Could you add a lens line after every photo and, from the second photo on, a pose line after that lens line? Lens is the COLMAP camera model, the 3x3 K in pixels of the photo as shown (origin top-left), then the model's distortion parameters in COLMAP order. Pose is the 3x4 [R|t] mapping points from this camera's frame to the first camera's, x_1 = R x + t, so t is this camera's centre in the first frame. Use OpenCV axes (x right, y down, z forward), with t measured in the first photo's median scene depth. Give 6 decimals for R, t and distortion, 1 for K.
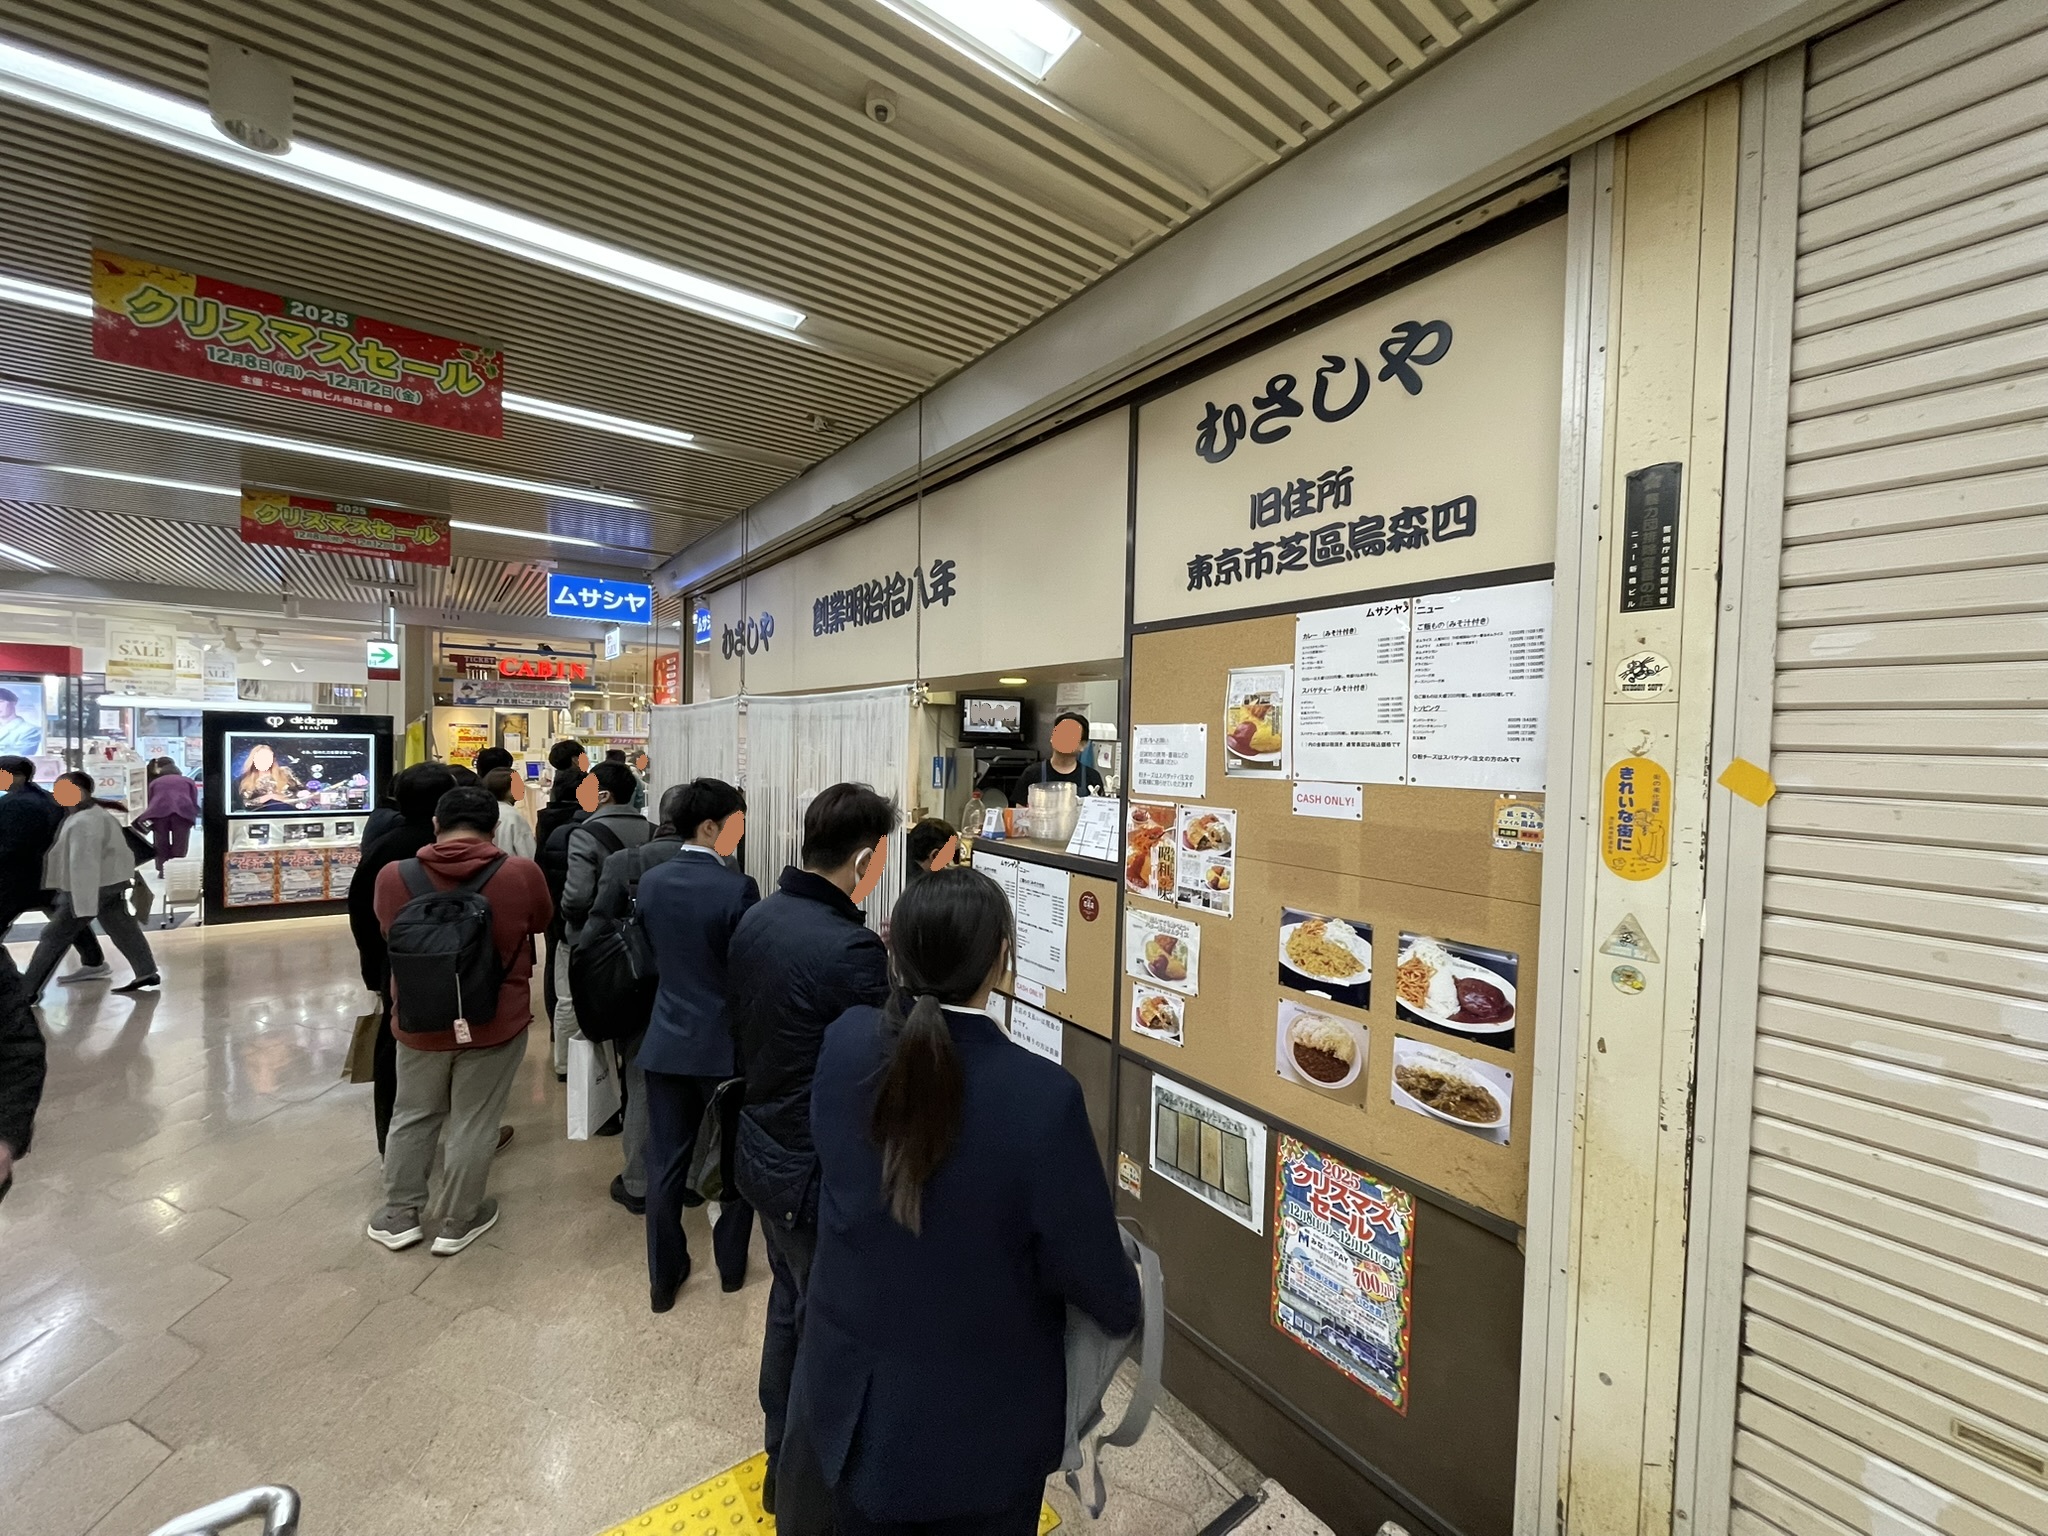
lens RADIAL K [[817.2, 0, 1021.4], [0, 817.2, 767.7], [0, 0, 1]] dist [-0.003643, 0.000078]
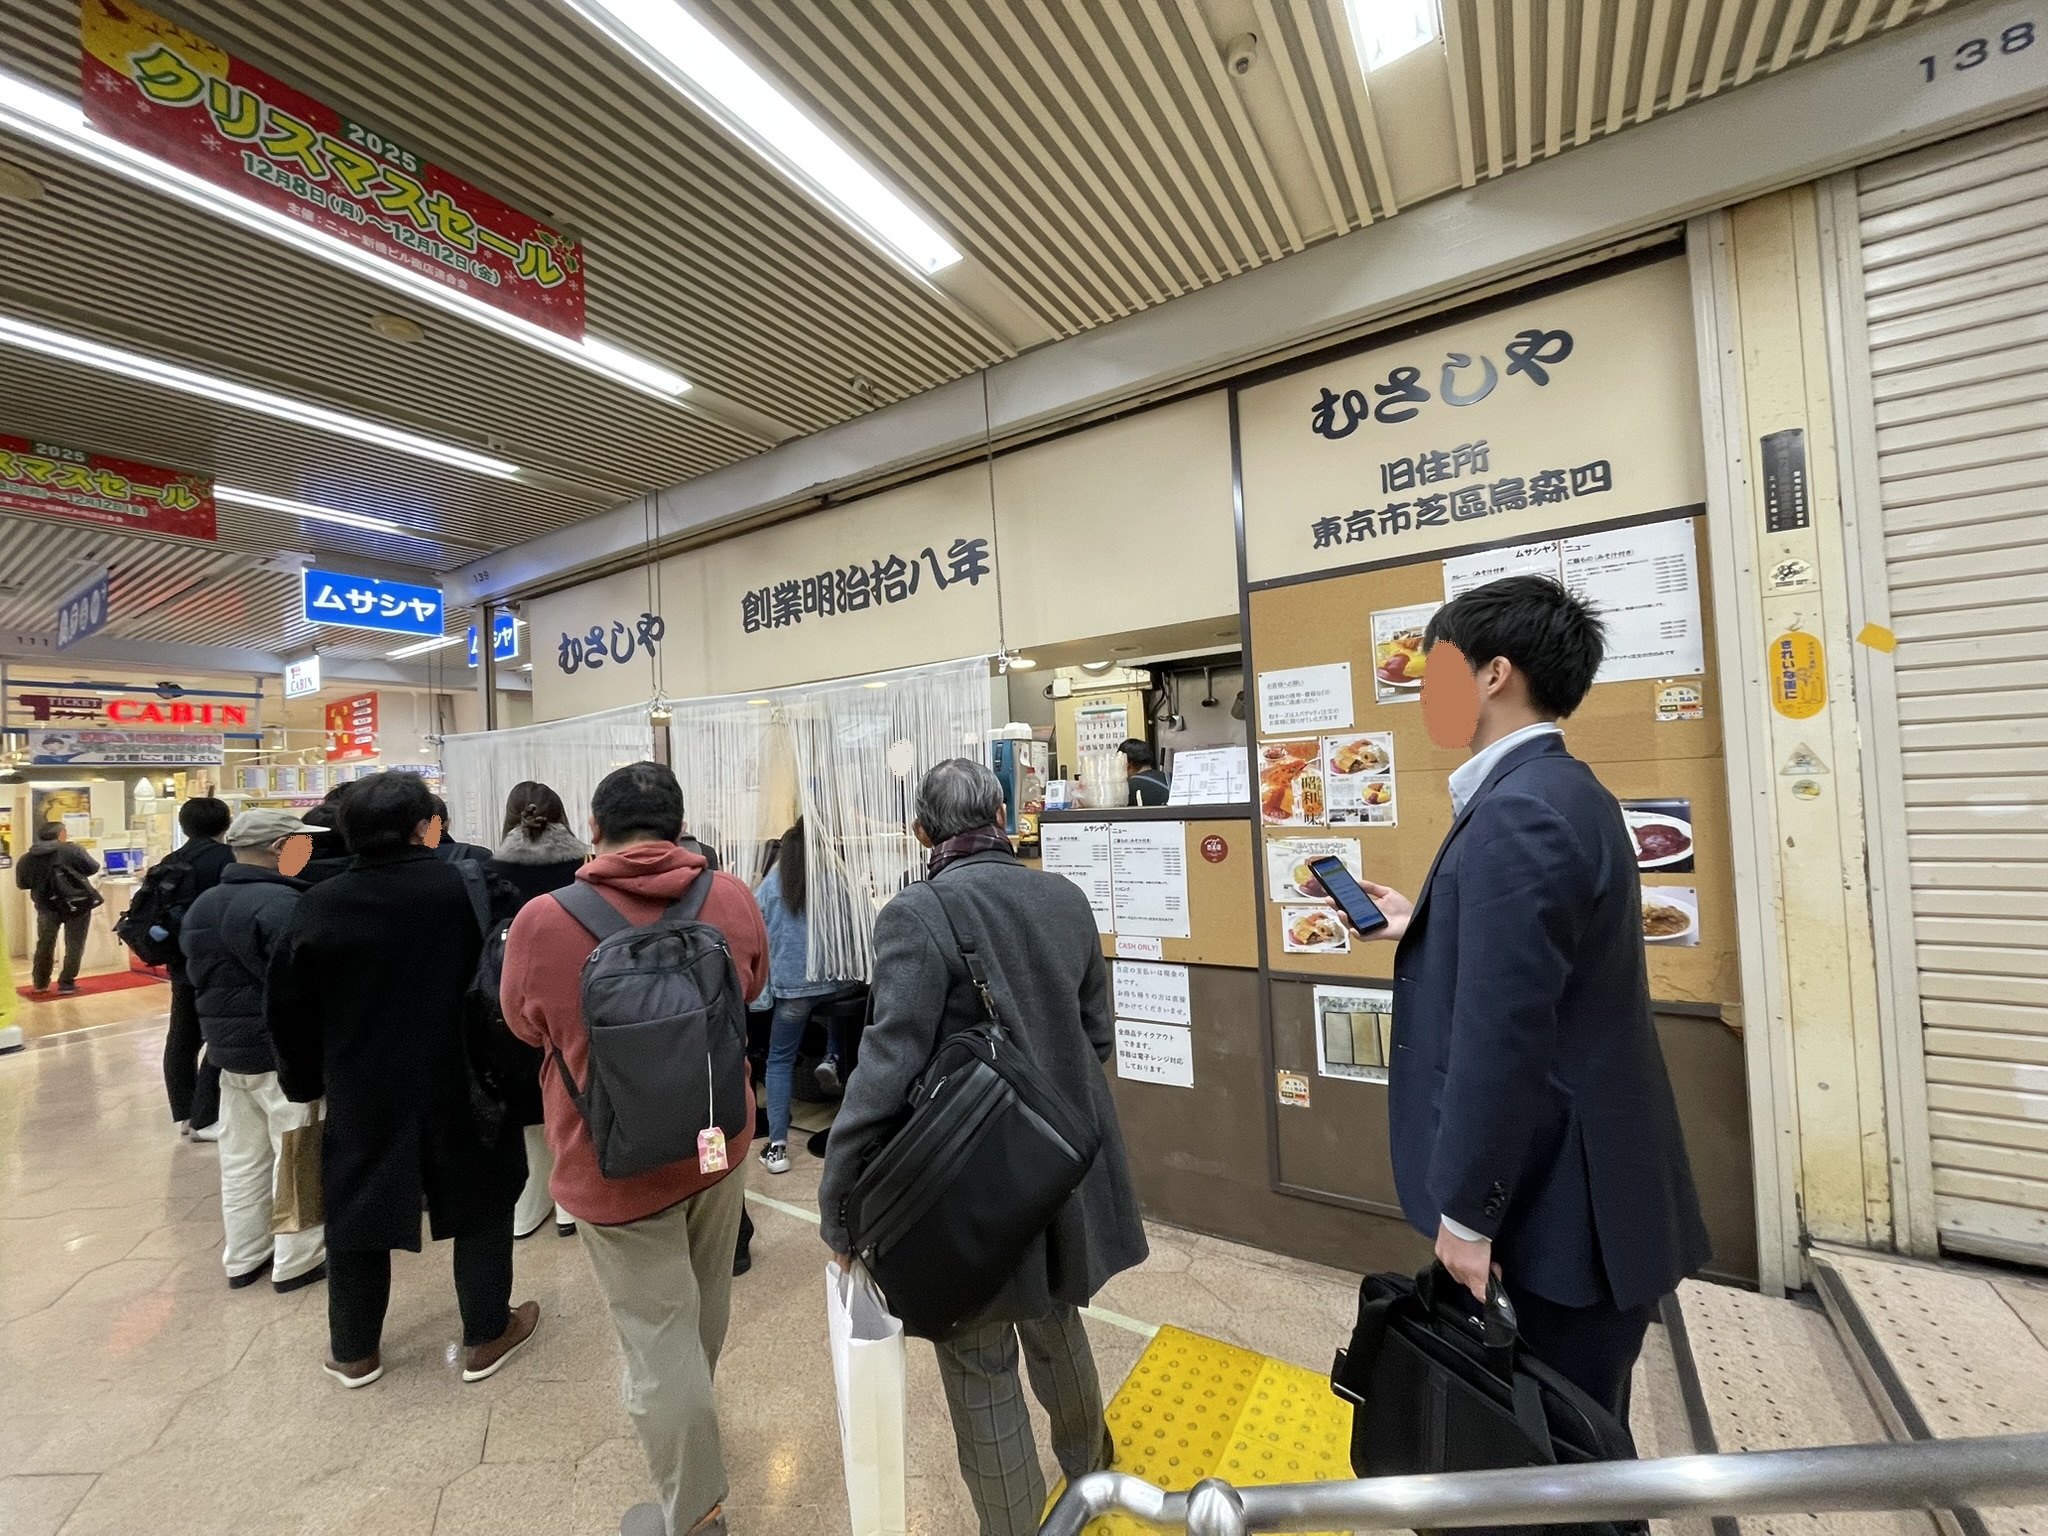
lens RADIAL K [[817.2, 0, 1021.3], [0, 817.2, 766.2], [0, 0, 1]] dist [-0.003643, 0.000078]
pose [[0.928532, -0.056971, 0.366855, -0.641346], [0.079943, 0.995657, -0.047717, 0.112373], [-0.362543, 0.073634, 0.929053, 0.116520]]
